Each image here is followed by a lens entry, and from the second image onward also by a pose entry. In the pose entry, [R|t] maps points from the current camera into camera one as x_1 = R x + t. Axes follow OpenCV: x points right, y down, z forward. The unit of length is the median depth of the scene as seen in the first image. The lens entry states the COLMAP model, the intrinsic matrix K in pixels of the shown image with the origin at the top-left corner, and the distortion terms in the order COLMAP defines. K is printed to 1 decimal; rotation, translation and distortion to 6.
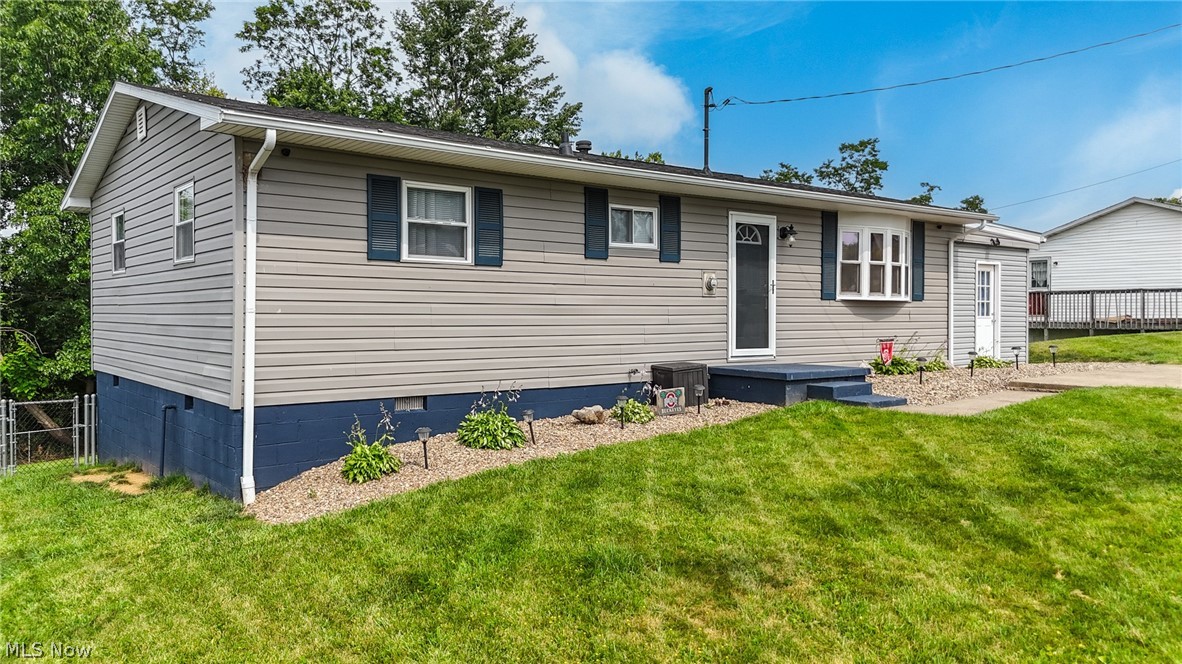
lens RADIAL K [[886.5, 0, 596.6], [0, 886.5, 331.2], [0, 0, 1]] dist [0.099128, -0.118229]
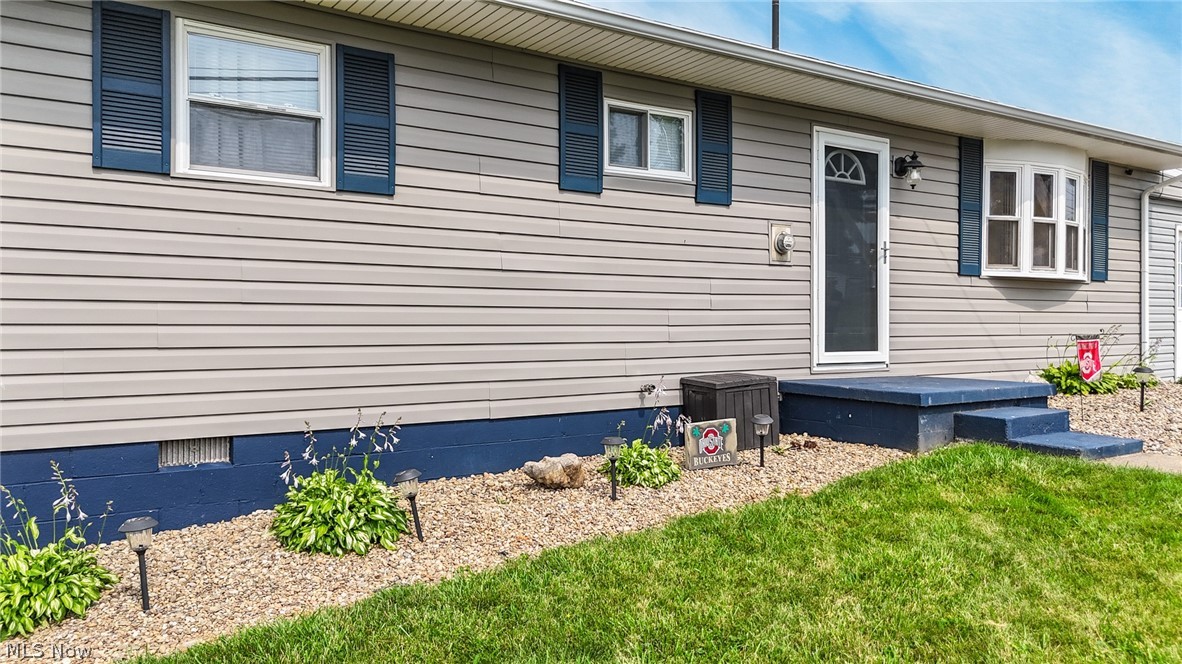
lens RADIAL K [[860.5, 0, 591.0], [0, 860.5, 332.0], [0, 0, 1]] dist [0.025904, 0.000008]
pose [[0.995993, 0.000600, -0.089426, 0.053106], [-0.001377, 0.999962, -0.008623, 0.012708], [0.089417, 0.008712, 0.995956, 0.423385]]
